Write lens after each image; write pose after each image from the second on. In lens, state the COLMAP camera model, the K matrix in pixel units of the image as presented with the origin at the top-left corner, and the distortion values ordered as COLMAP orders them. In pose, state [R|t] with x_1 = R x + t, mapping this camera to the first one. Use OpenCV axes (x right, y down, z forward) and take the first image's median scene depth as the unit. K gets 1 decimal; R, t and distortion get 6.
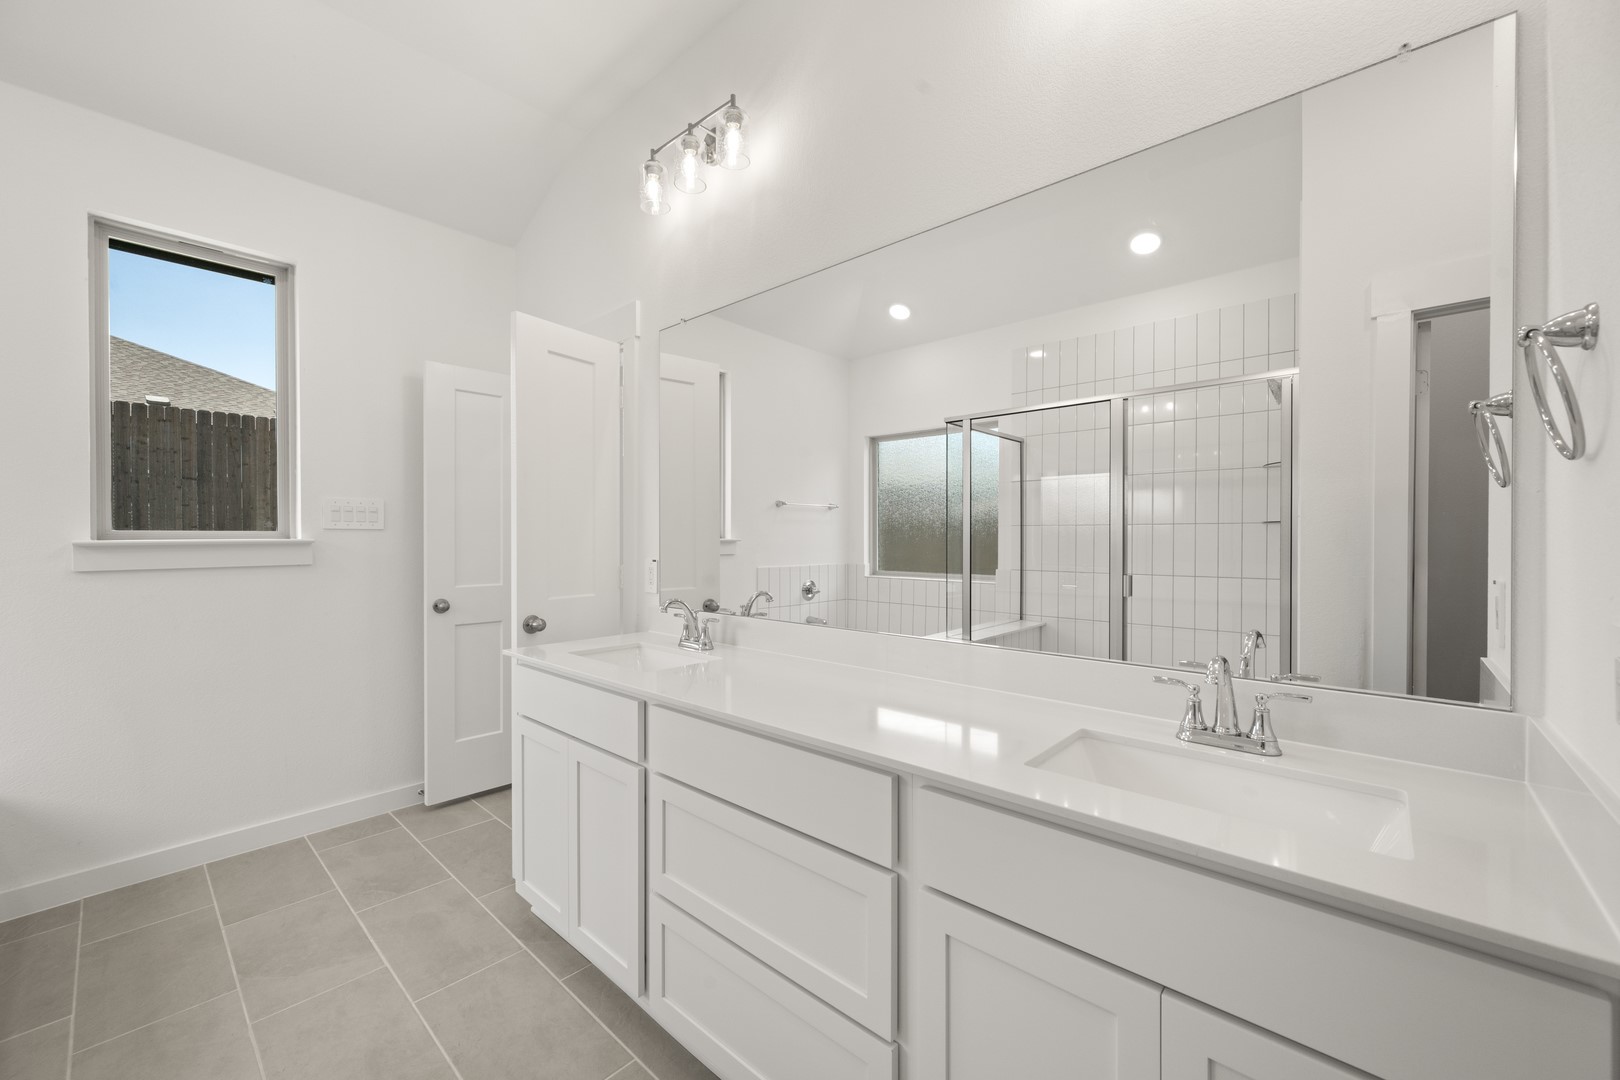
lens RADIAL K [[629.5, 0, 811.5], [0, 629.5, 535.3], [0, 0, 1]] dist [0.005216, -0.000439]
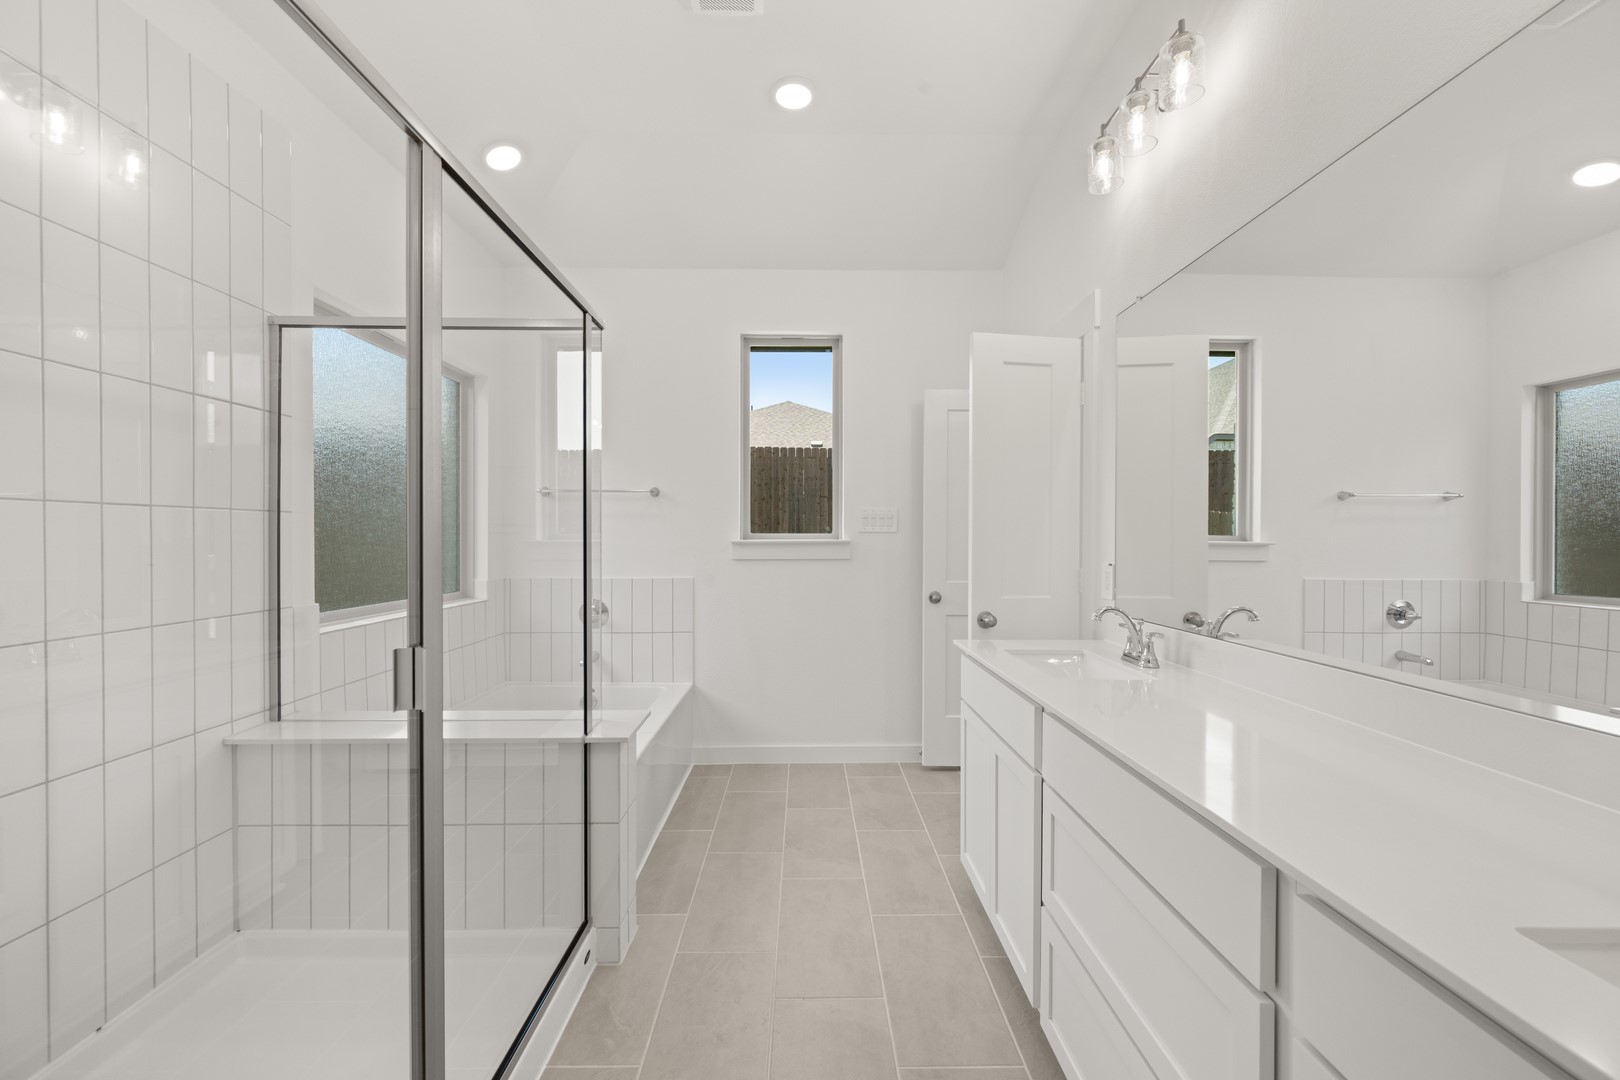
lens RADIAL K [[629.5, 0, 814.6], [0, 629.5, 535.5], [0, 0, 1]] dist [0.005216, -0.000439]
pose [[0.689525, 0.000517, -0.724262, 0.124746], [-0.002059, 0.999997, -0.001246, -0.000679], [0.724259, 0.002350, 0.689524, 0.044869]]
